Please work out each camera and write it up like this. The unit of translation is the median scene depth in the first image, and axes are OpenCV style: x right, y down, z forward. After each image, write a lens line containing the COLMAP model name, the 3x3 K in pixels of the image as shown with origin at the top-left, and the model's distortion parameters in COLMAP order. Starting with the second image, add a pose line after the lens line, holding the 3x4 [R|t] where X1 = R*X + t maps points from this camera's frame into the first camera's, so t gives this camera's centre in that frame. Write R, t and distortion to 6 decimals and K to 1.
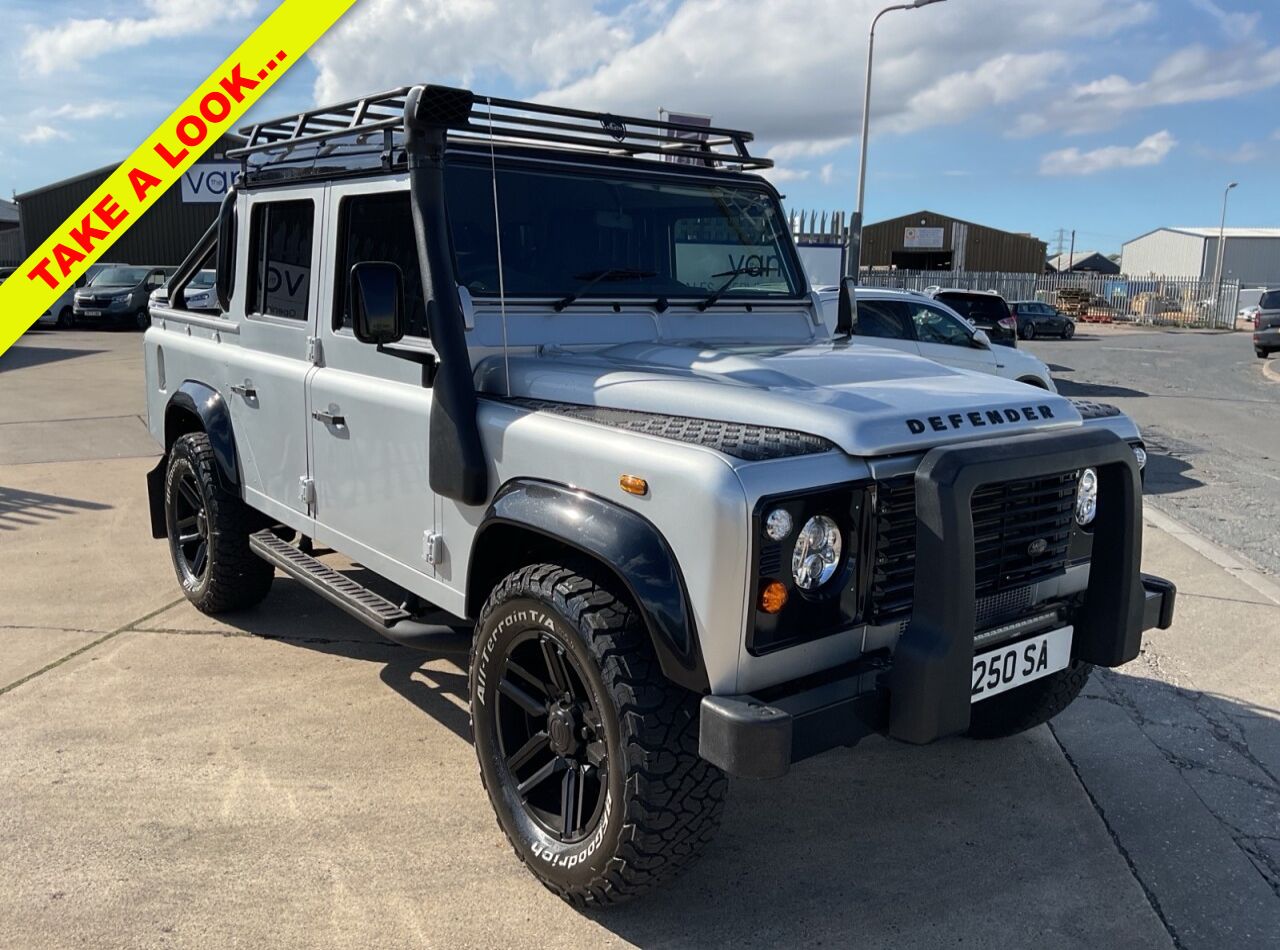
lens RADIAL K [[1077.7, 0, 592.6], [0, 1077.7, 472.9], [0, 0, 1]] dist [0.000128, -0.000013]
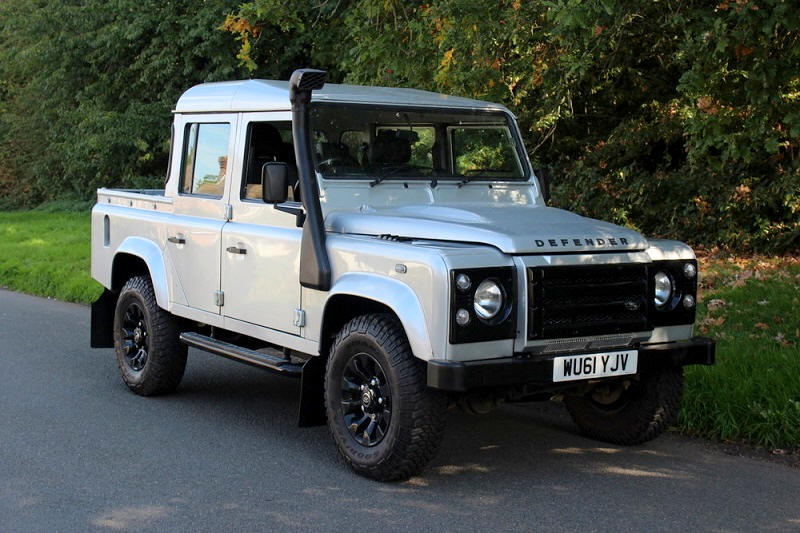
lens RADIAL K [[1275.1, 0, 400.0], [0, 1275.1, 266.5], [0, 0, 1]] dist [-0.003608, -0.012105]
pose [[0.998932, -0.003424, -0.046067, 0.120680], [-0.001175, 0.995044, -0.099425, 0.204870], [0.046179, 0.099373, 0.993978, -1.165481]]
